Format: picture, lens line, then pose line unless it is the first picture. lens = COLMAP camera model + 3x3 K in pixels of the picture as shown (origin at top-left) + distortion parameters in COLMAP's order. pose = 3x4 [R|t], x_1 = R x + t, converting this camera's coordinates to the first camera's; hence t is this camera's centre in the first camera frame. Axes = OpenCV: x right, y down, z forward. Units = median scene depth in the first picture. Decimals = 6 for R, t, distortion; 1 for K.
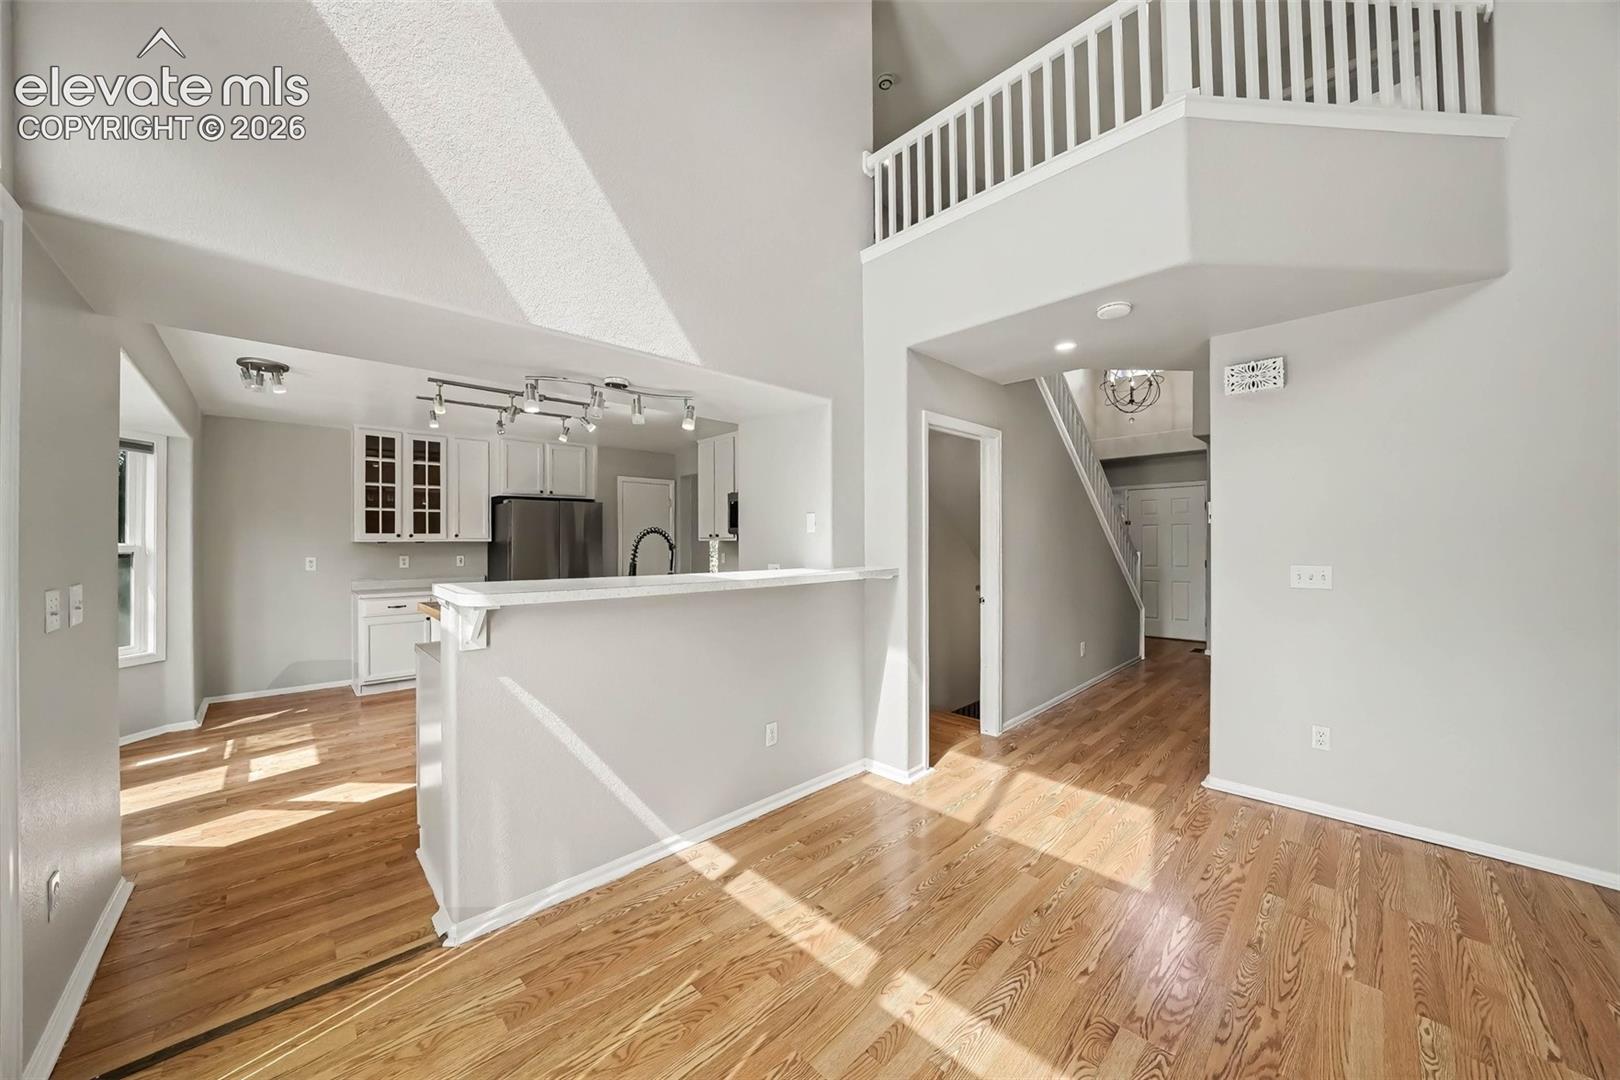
lens RADIAL K [[552.6, 0, 827.1], [0, 552.6, 542.1], [0, 0, 1]] dist [-0.015421, -0.000120]
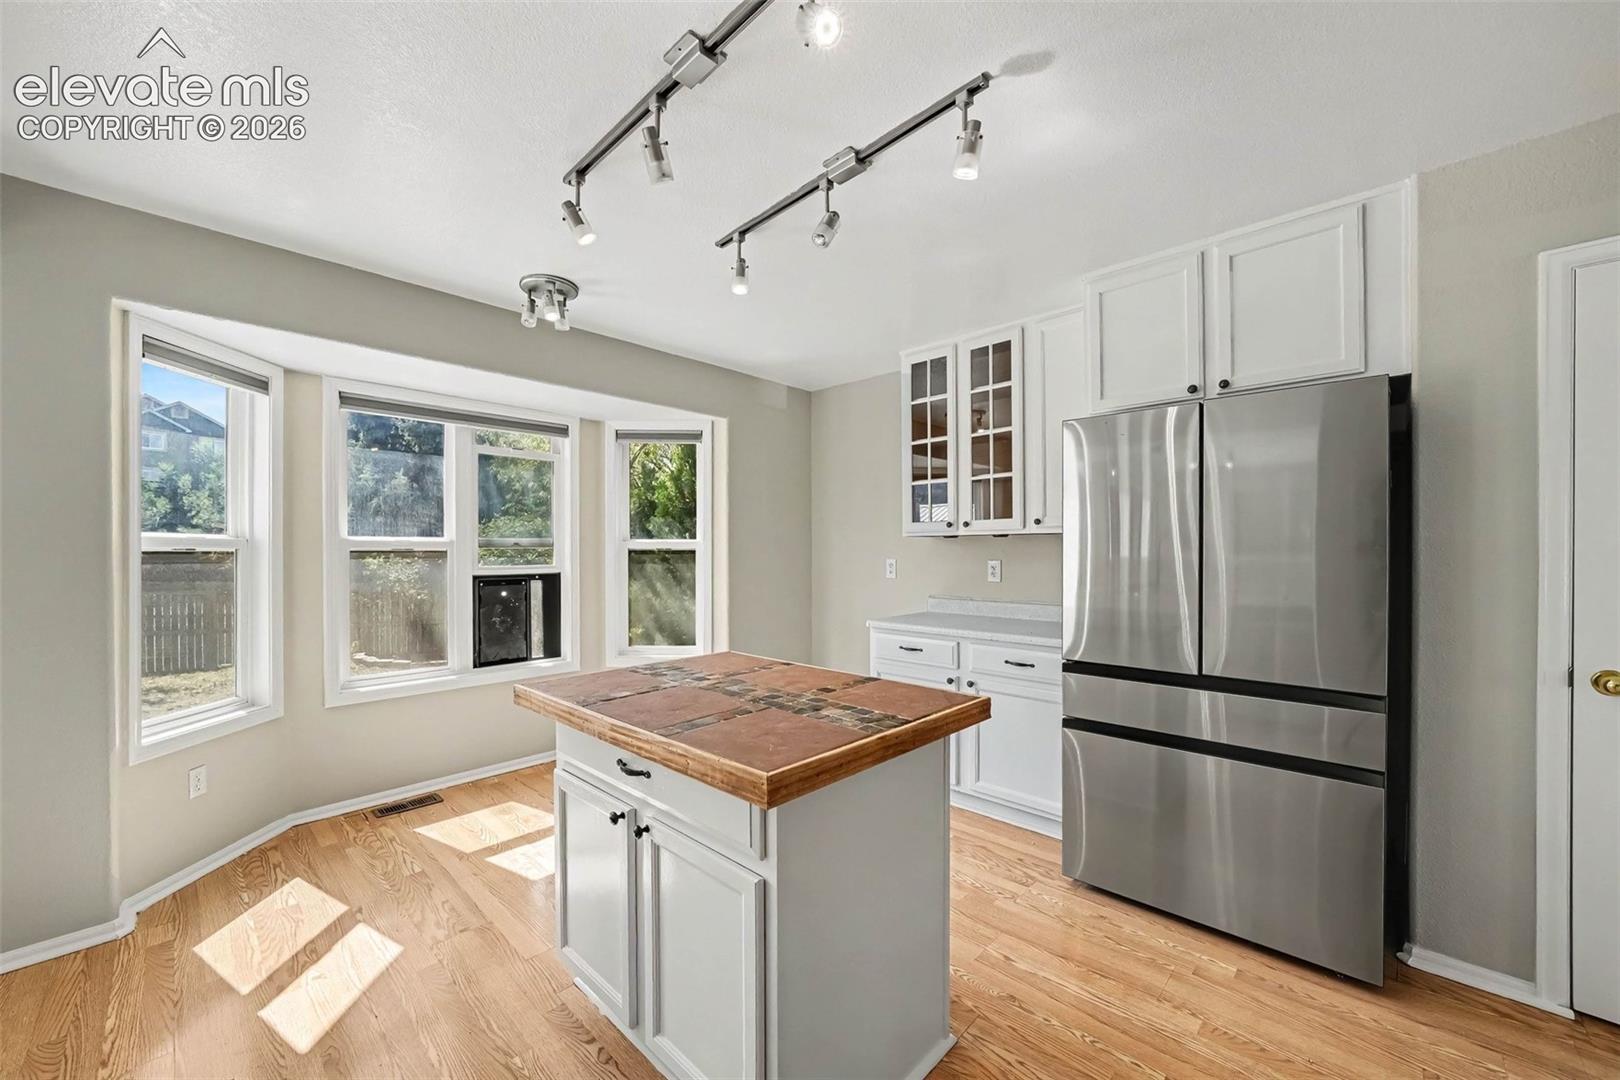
lens RADIAL K [[622.6, 0, 802.2], [0, 622.6, 552.6], [0, 0, 1]] dist [-0.001787, -0.000121]
pose [[0.010977, 0.008594, -0.999903, -0.136614], [0.000162, 0.999963, 0.008596, 0.011918], [0.999940, -0.000257, 0.010975, 0.861904]]
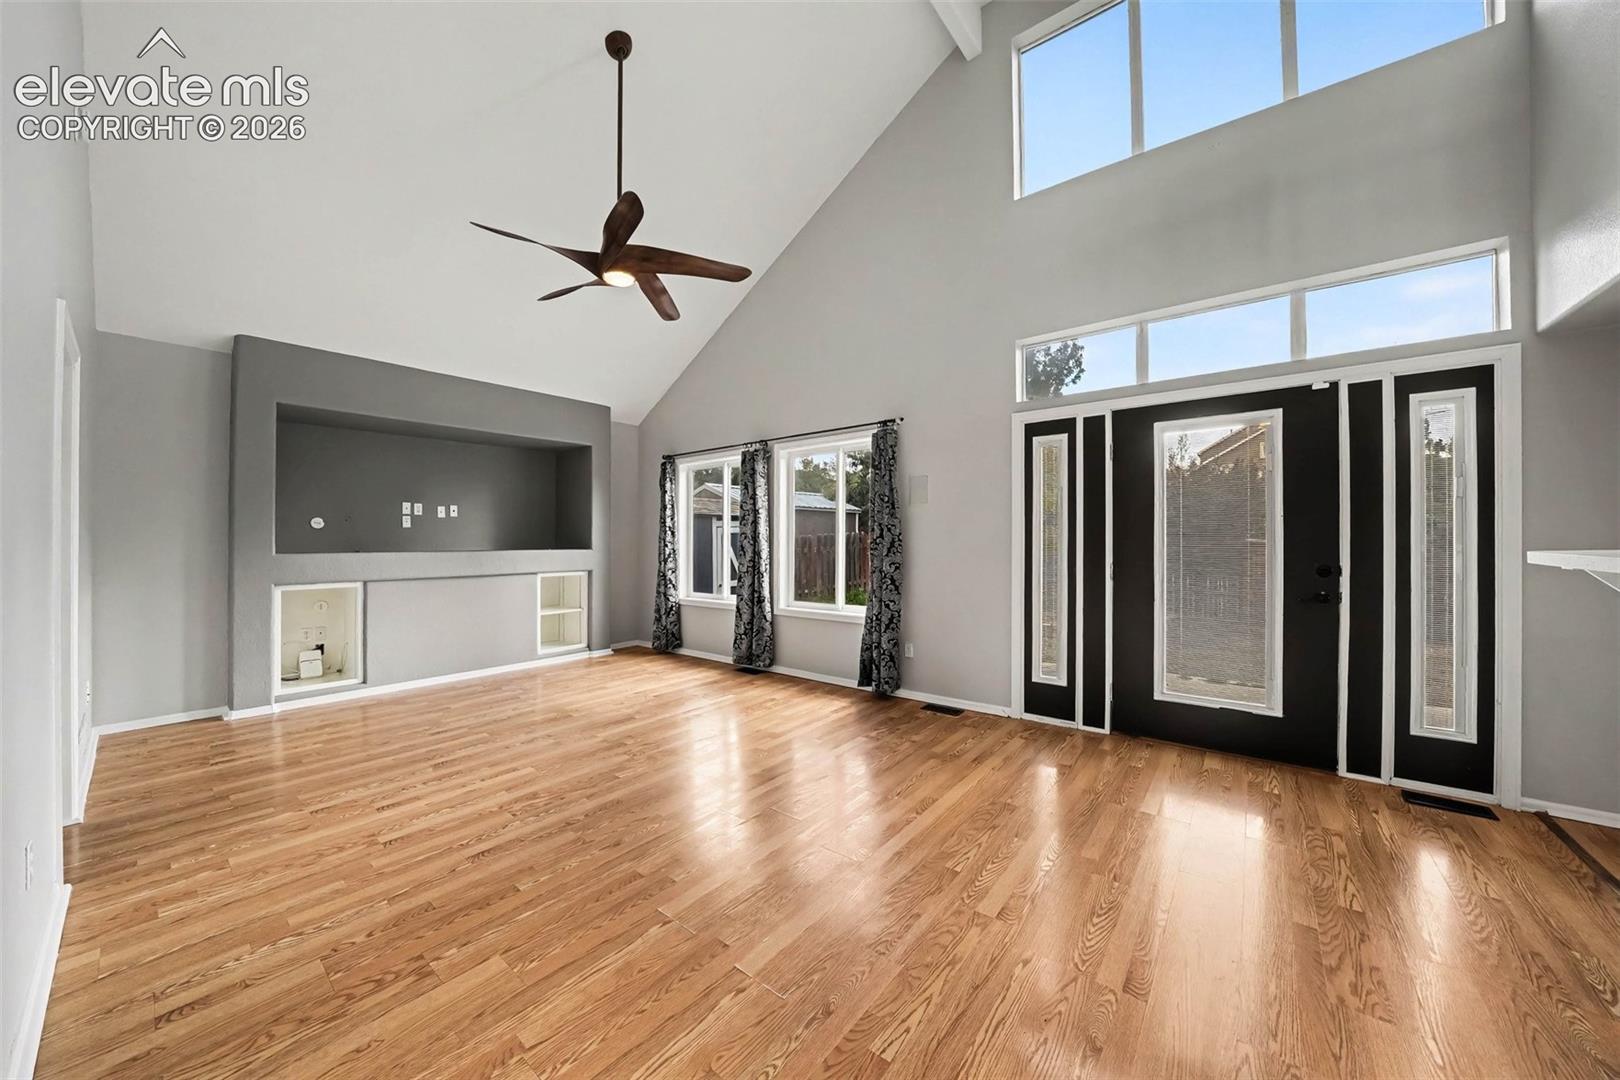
lens RADIAL K [[544.6, 0, 818.1], [0, 544.6, 540.7], [0, 0, 1]] dist [-0.033457, -0.000010]
pose [[-0.993760, 0.010315, -0.111064, 0.312731], [0.010677, 0.999939, -0.002664, 0.020541], [0.111030, -0.003833, -0.993810, 0.634901]]
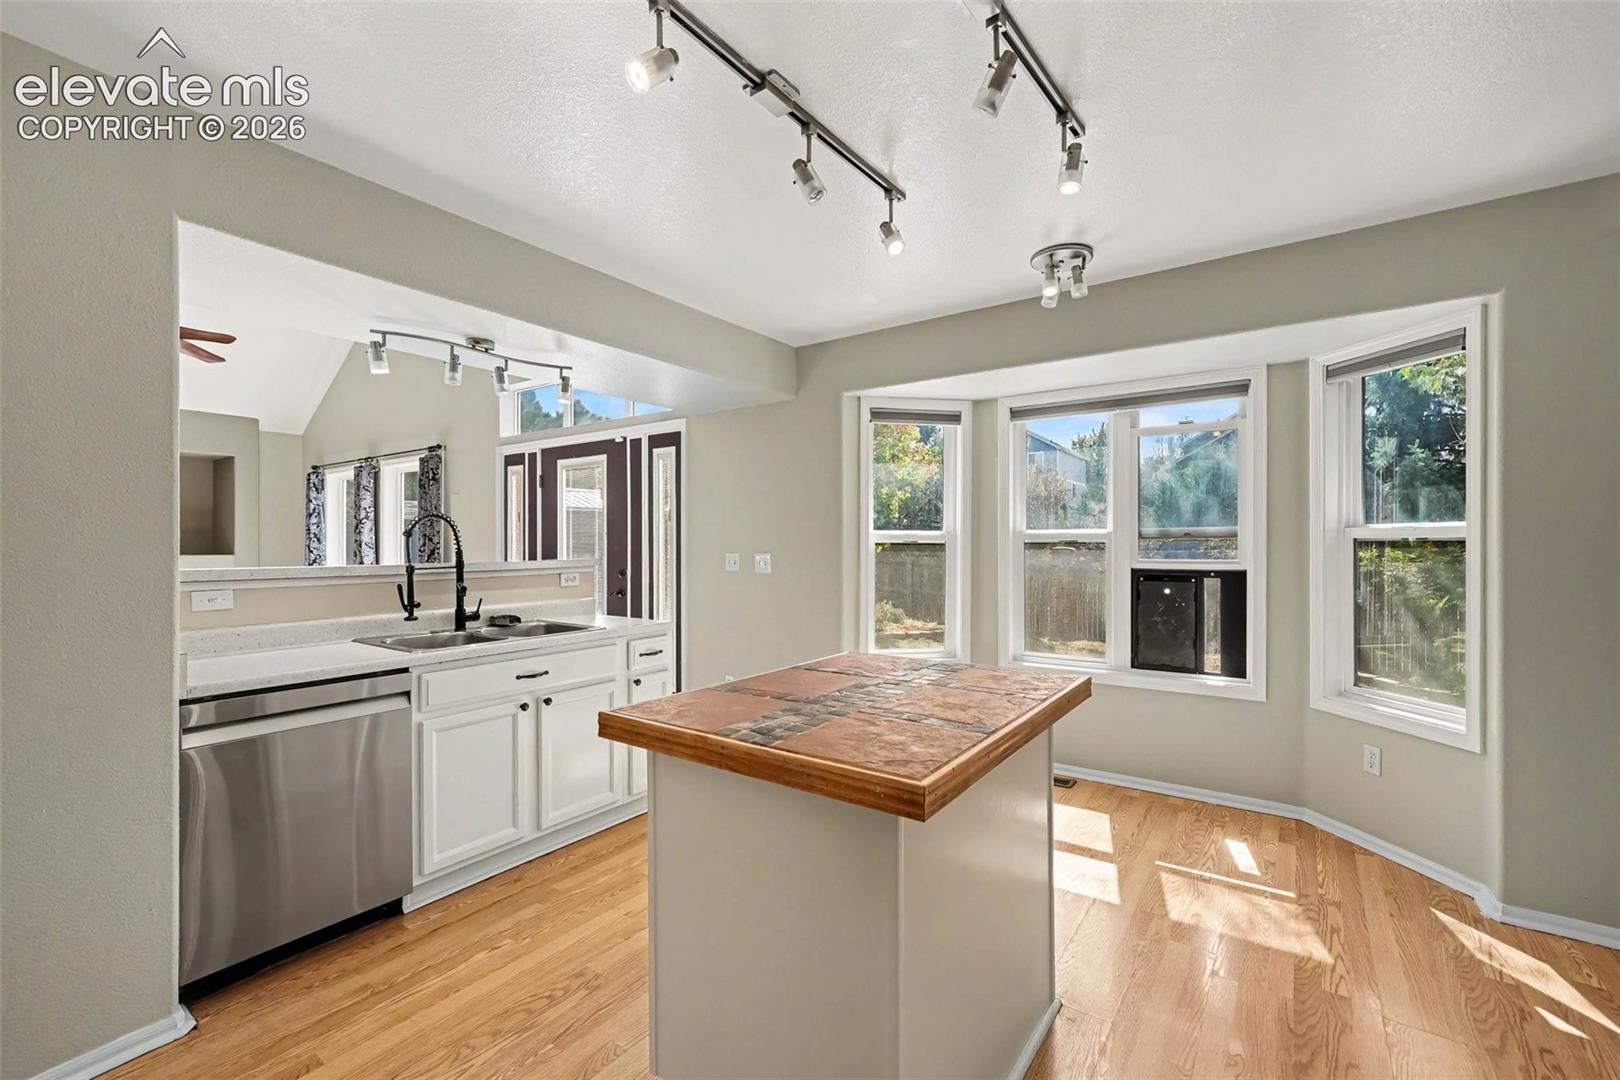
lens RADIAL K [[699.4, 0, 810.0], [0, 699.4, 540.0], [0, 0, 1]] dist [0.000493, 0.000178]
pose [[-0.989786, 0.005978, -0.142438, -0.402524], [0.006918, 0.999957, -0.006107, 0.015742], [0.142396, -0.007030, -0.989785, 1.182240]]
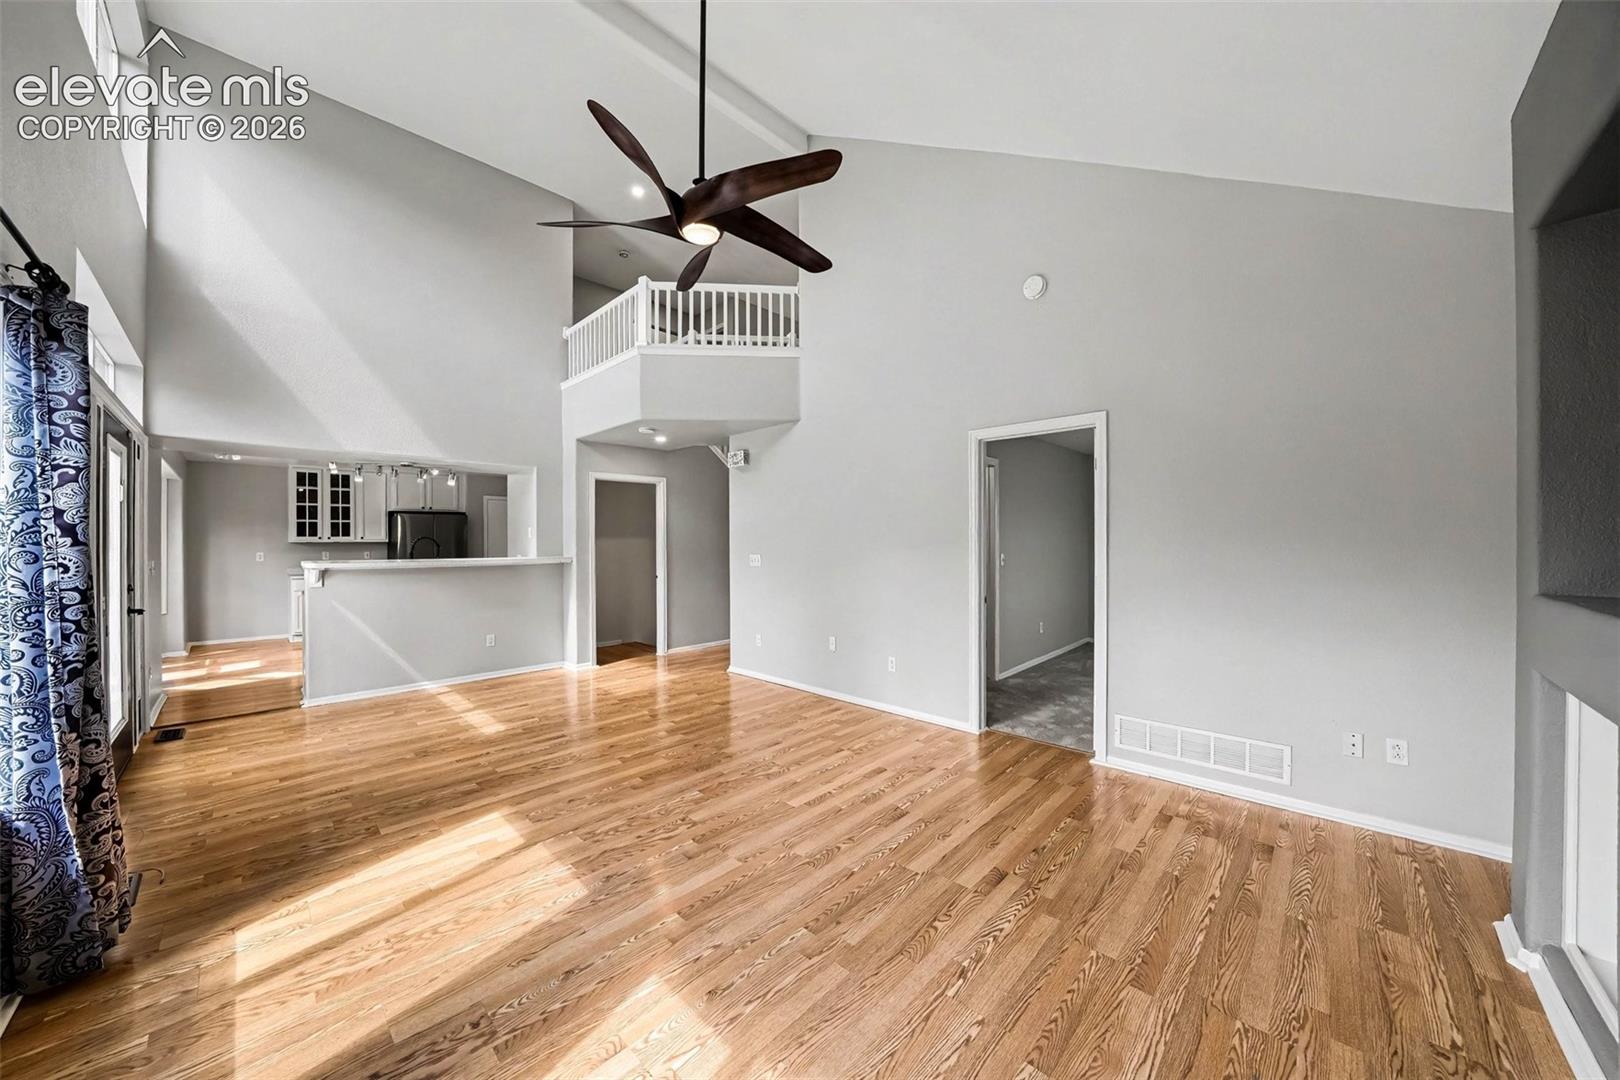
lens RADIAL K [[569.6, 0, 810.0], [0, 569.6, 540.0], [0, 0, 1]] dist [0.001380, 0.000213]
pose [[0.999988, -0.000513, -0.004834, 0.585652], [0.000505, 0.999999, -0.001603, -0.003329], [0.004835, 0.001600, 0.999987, -0.574652]]
